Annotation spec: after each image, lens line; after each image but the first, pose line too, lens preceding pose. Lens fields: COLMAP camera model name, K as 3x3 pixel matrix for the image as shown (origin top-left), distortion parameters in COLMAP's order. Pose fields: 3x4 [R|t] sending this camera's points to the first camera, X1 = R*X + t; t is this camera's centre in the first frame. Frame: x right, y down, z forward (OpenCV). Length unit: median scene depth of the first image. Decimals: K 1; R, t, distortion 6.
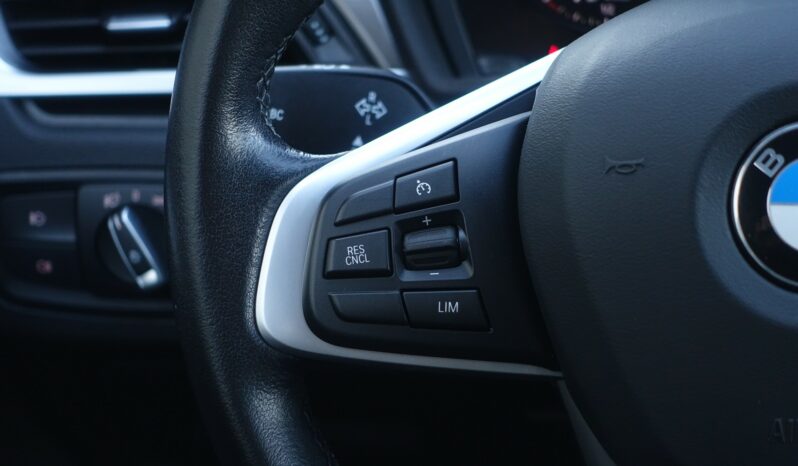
lens RADIAL K [[1689.7, 0, 399.8], [0, 1689.7, 233.2], [0, 0, 1]] dist [-0.224542, 0.000000]
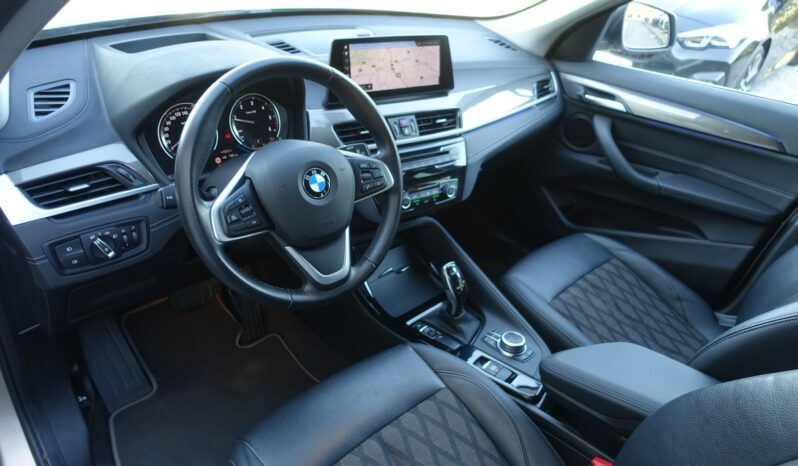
lens RADIAL K [[539.4, 0, 395.9], [0, 539.4, 229.7], [0, 0, 1]] dist [-0.011179, 0.006660]
pose [[0.628152, -0.290162, 0.721963, -0.800117], [0.246841, 0.954249, 0.168754, -0.093130], [-0.737899, 0.072207, 0.671038, -0.328391]]
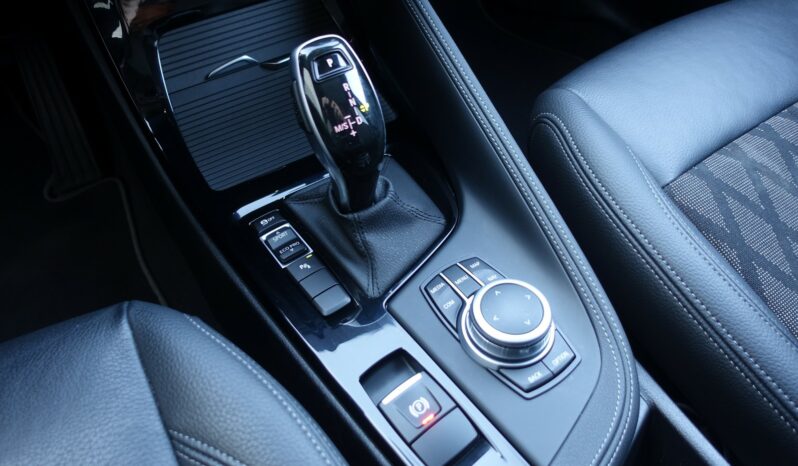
lens RADIAL K [[539.4, 0, 395.1], [0, 539.4, 228.6], [0, 0, 1]] dist [-0.011179, 0.006660]
pose [[0.771312, -0.454827, 0.445209, 0.612005], [0.249151, 0.859458, 0.446380, 0.409124], [-0.585664, -0.233374, 0.776231, 0.425792]]
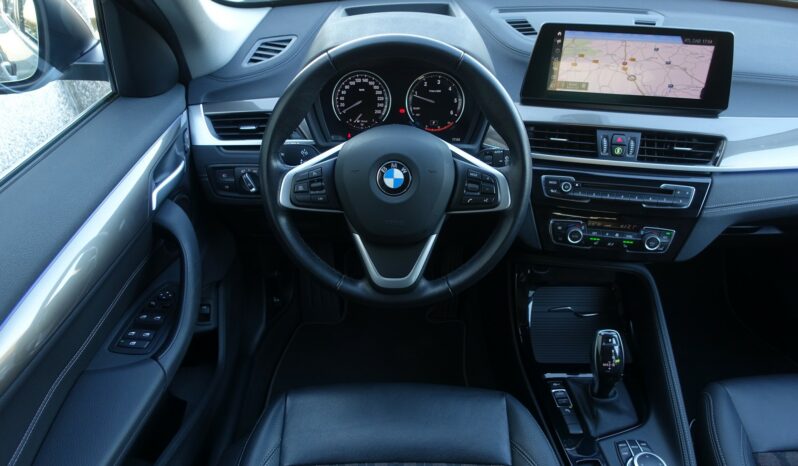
lens RADIAL K [[539.4, 0, 403.5], [0, 539.4, 230.7], [0, 0, 1]] dist [-0.011179, 0.006660]
pose [[0.990001, -0.018134, 0.139891, 0.044555], [0.000294, 0.991966, 0.126504, -0.057536], [-0.141061, -0.125197, 0.982053, -0.529782]]
